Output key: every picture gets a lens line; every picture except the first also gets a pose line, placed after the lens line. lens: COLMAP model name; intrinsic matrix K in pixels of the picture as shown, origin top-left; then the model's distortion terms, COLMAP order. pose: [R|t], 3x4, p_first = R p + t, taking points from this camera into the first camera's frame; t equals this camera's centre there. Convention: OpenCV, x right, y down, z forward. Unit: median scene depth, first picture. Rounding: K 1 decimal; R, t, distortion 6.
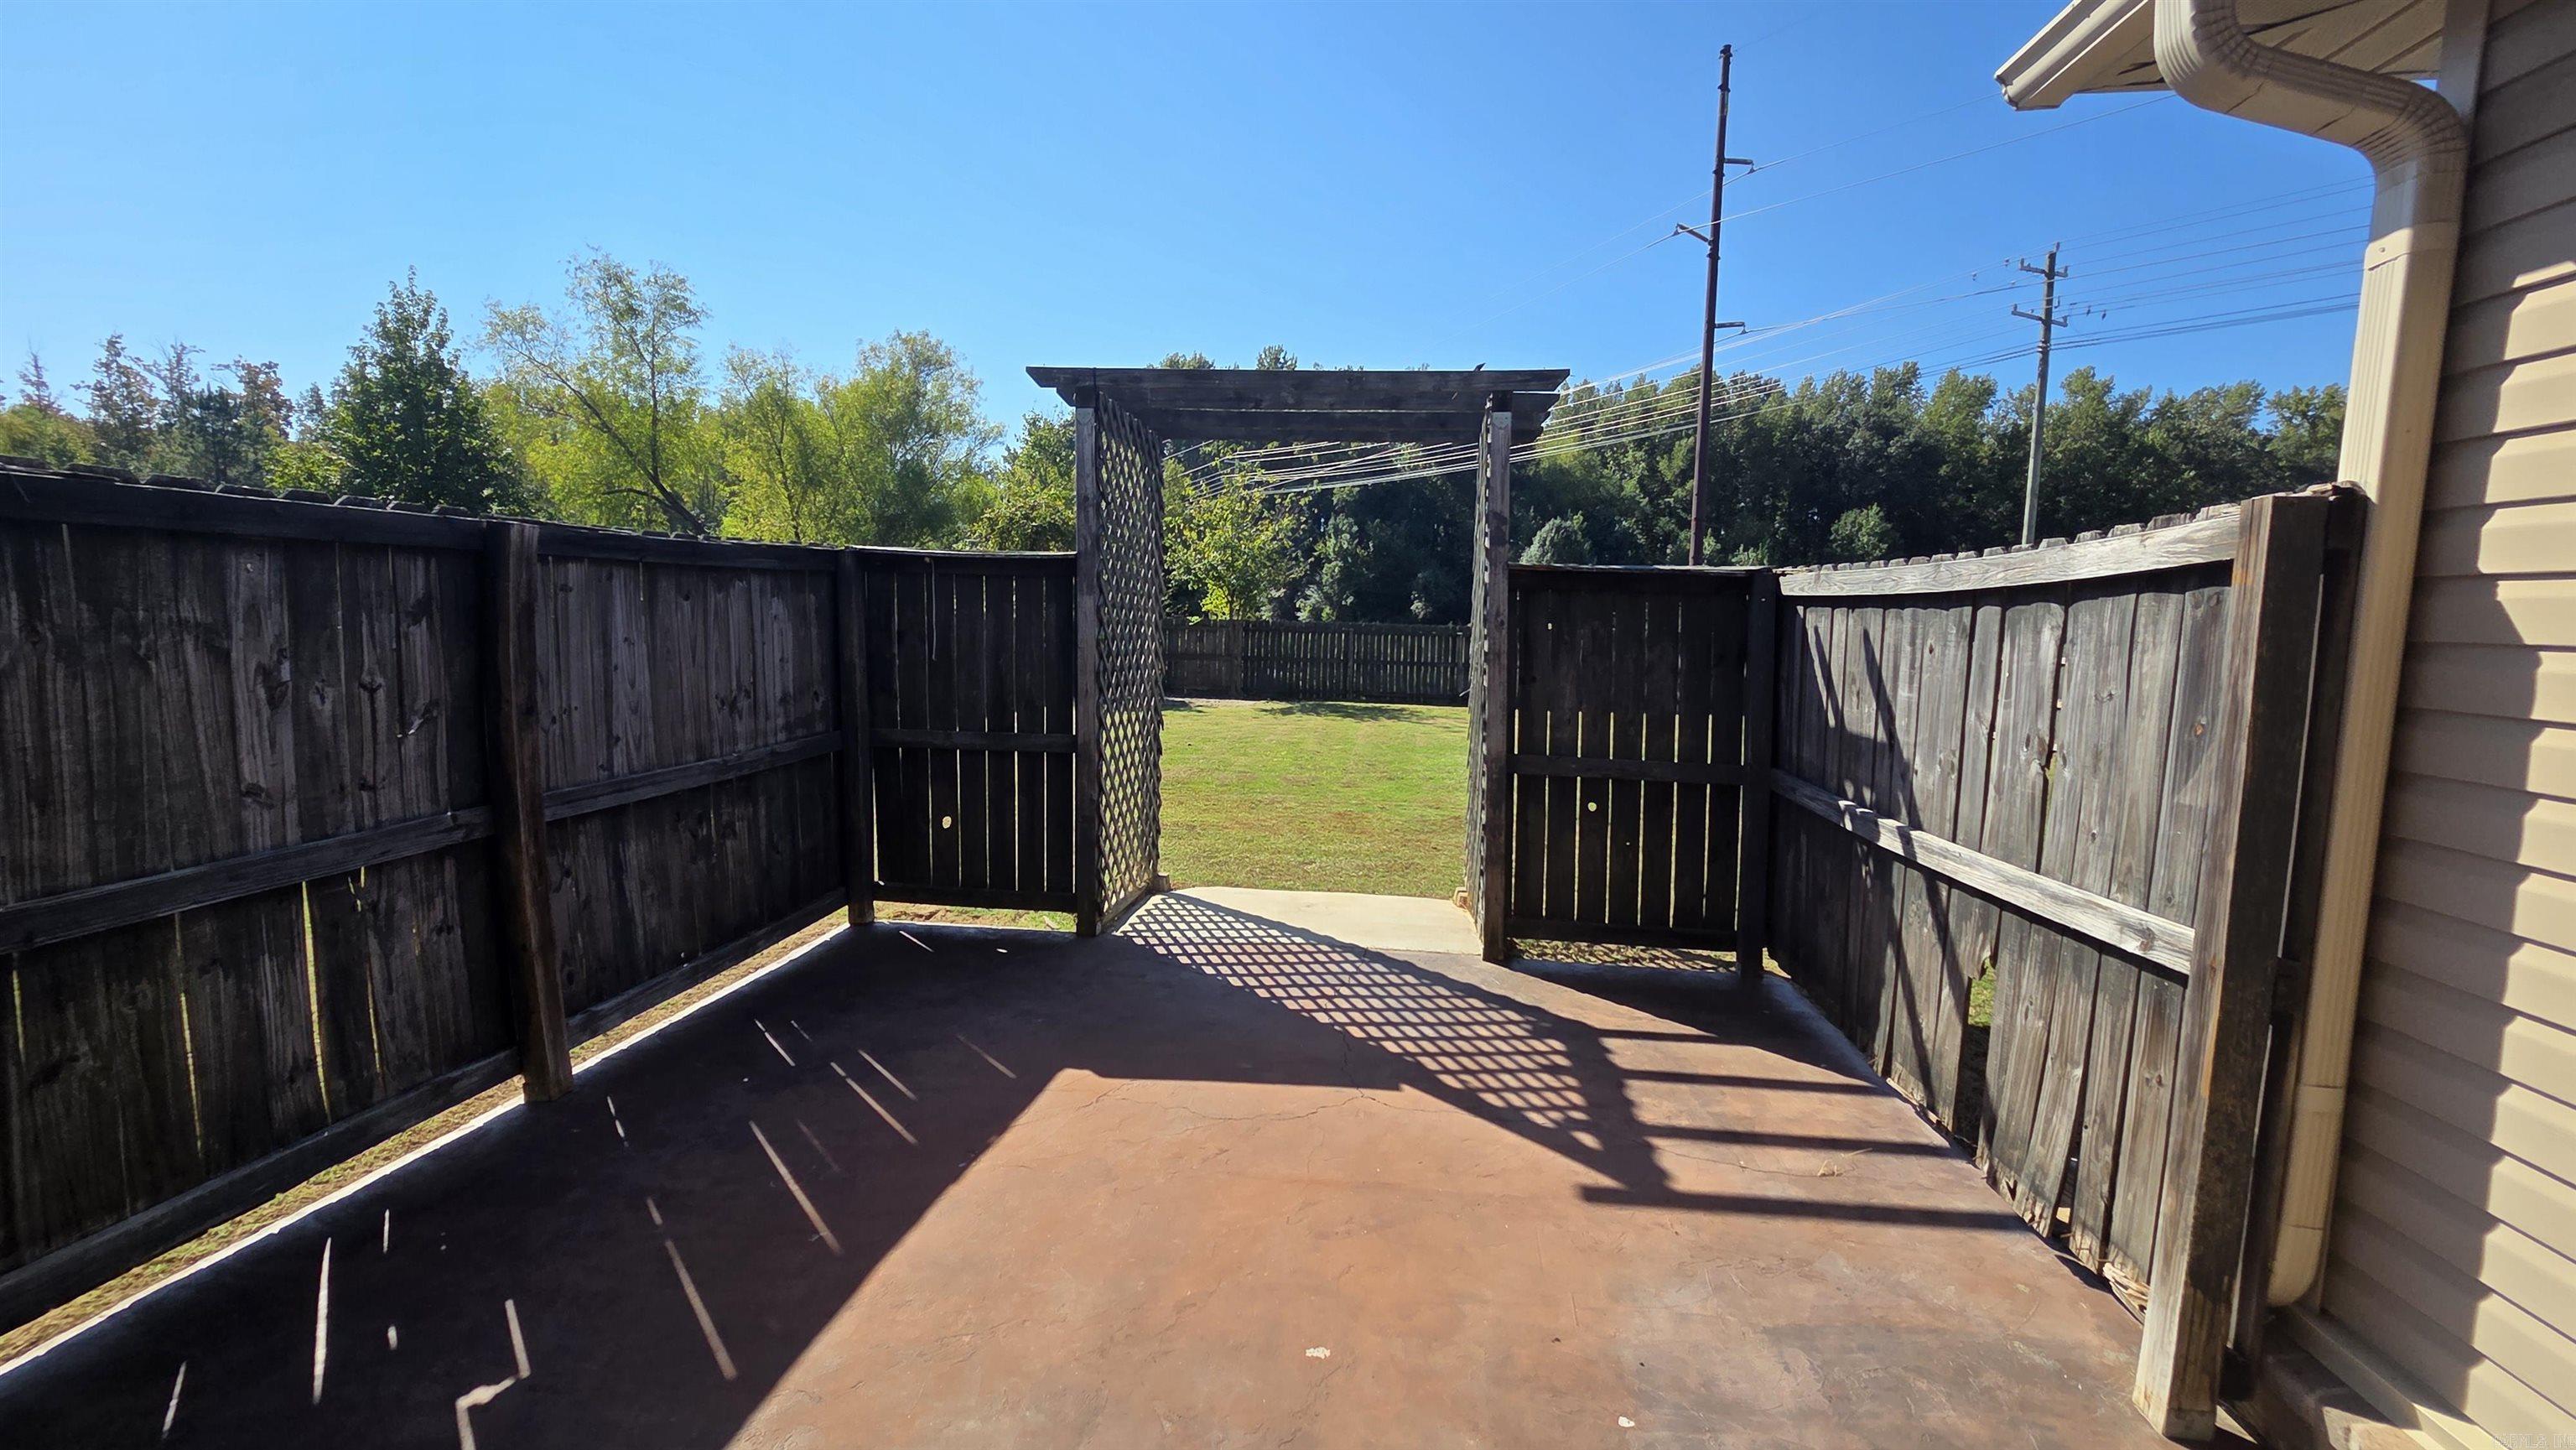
lens RADIAL K [[1049.6, 0, 1287.8], [0, 1049.6, 713.6], [0, 0, 1]] dist [0.000618, -0.000141]
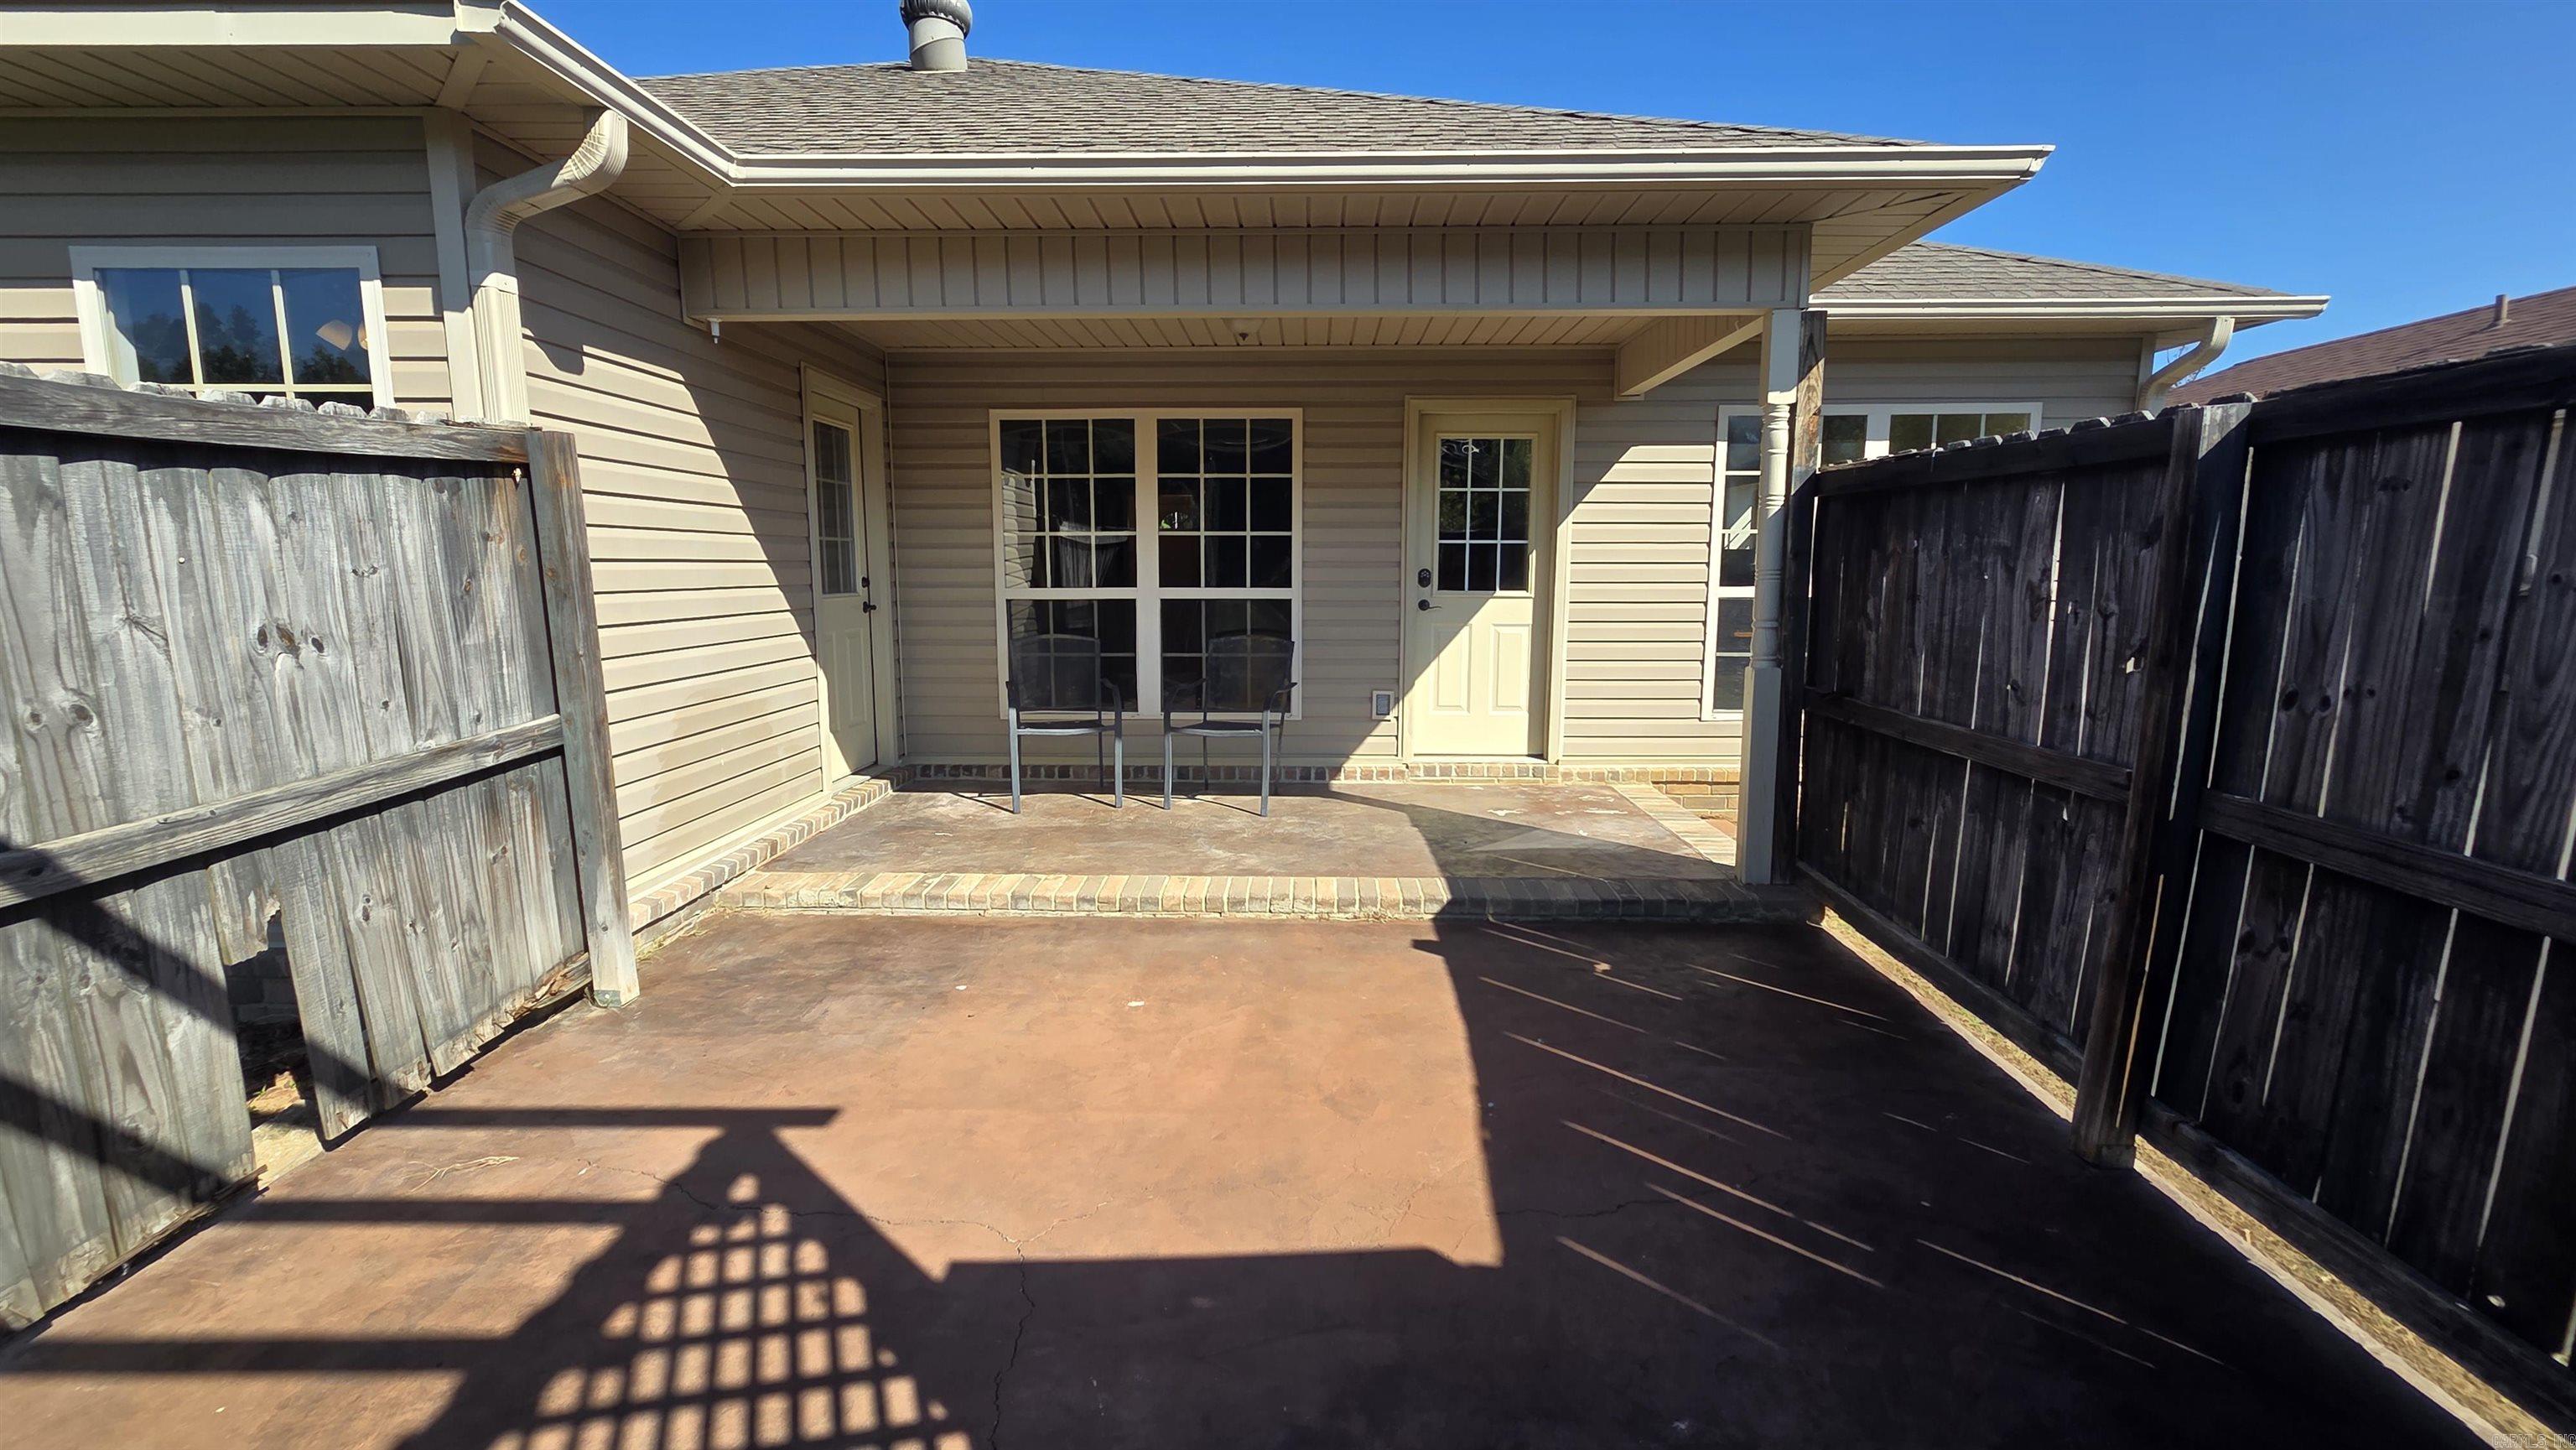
lens RADIAL K [[1049.6, 0, 1287.8], [0, 1049.6, 713.6], [0, 0, 1]] dist [0.000618, -0.000141]
pose [[-0.995498, -0.011281, -0.094106, -0.031733], [-0.033307, 0.971203, 0.235915, -0.120268], [0.088735, 0.237988, -0.967206, 1.644134]]
